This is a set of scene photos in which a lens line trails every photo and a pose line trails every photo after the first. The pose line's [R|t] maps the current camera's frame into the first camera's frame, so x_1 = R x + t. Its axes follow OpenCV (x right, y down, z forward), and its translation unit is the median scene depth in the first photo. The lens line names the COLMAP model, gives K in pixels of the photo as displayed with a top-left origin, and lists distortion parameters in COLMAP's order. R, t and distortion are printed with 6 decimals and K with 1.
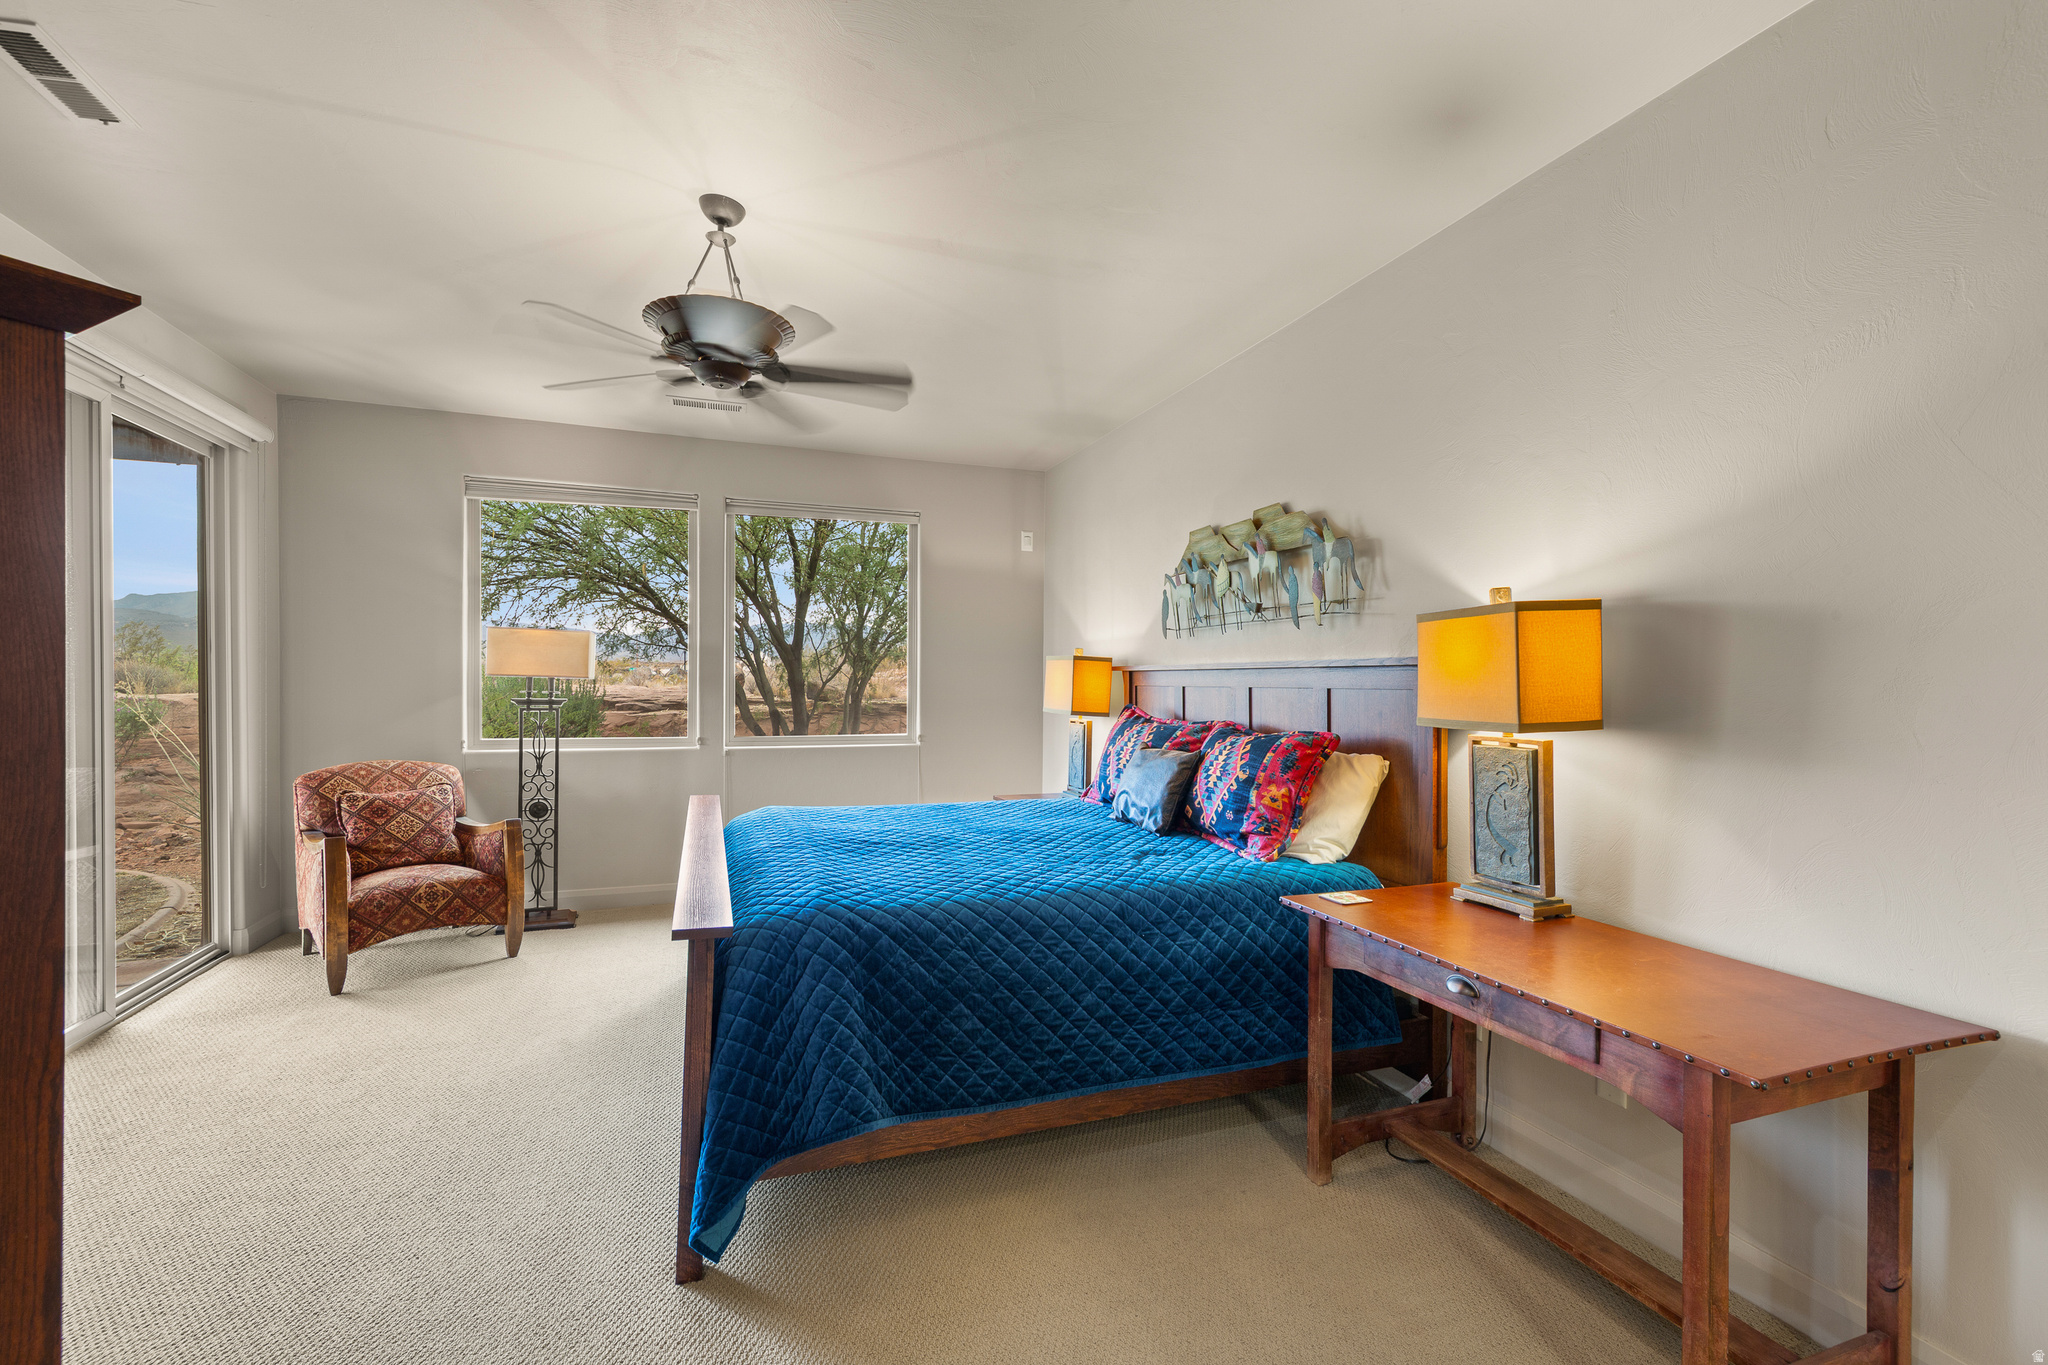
lens RADIAL K [[894.8, 0, 1023.2], [0, 894.8, 689.4], [0, 0, 1]] dist [0.010467, -0.001081]
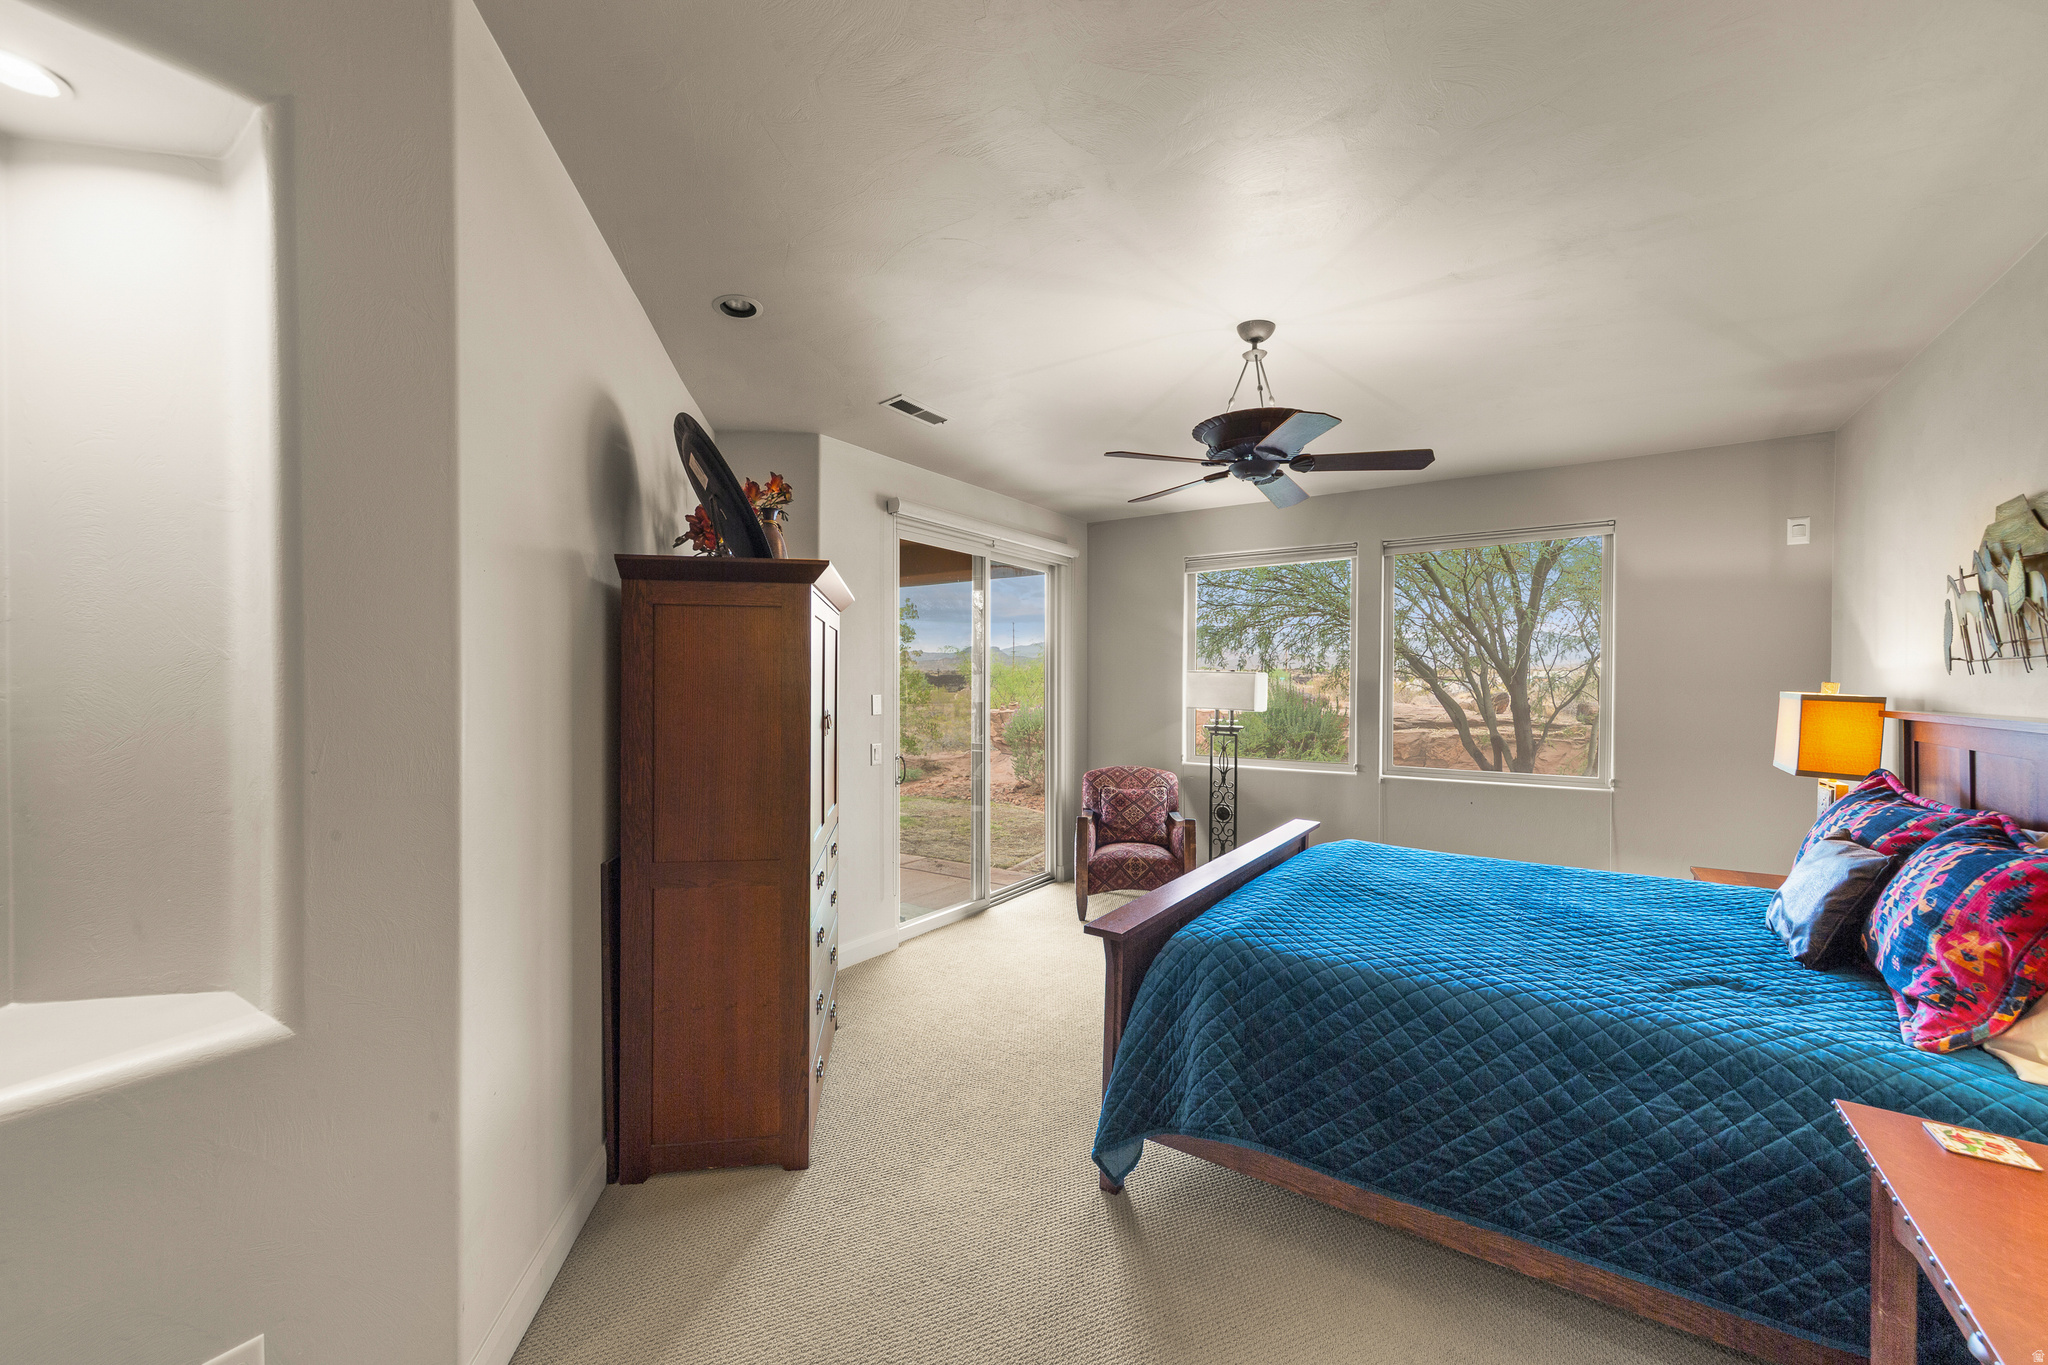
lens RADIAL K [[812.0, 0, 978.9], [0, 812.0, 685.1], [0, 0, 1]] dist [0.011762, -0.000278]
pose [[0.564691, -0.007694, -0.825267, 0.291301], [-0.001906, 0.999942, -0.010626, -0.046527], [0.825300, 0.007574, 0.564643, 0.082280]]
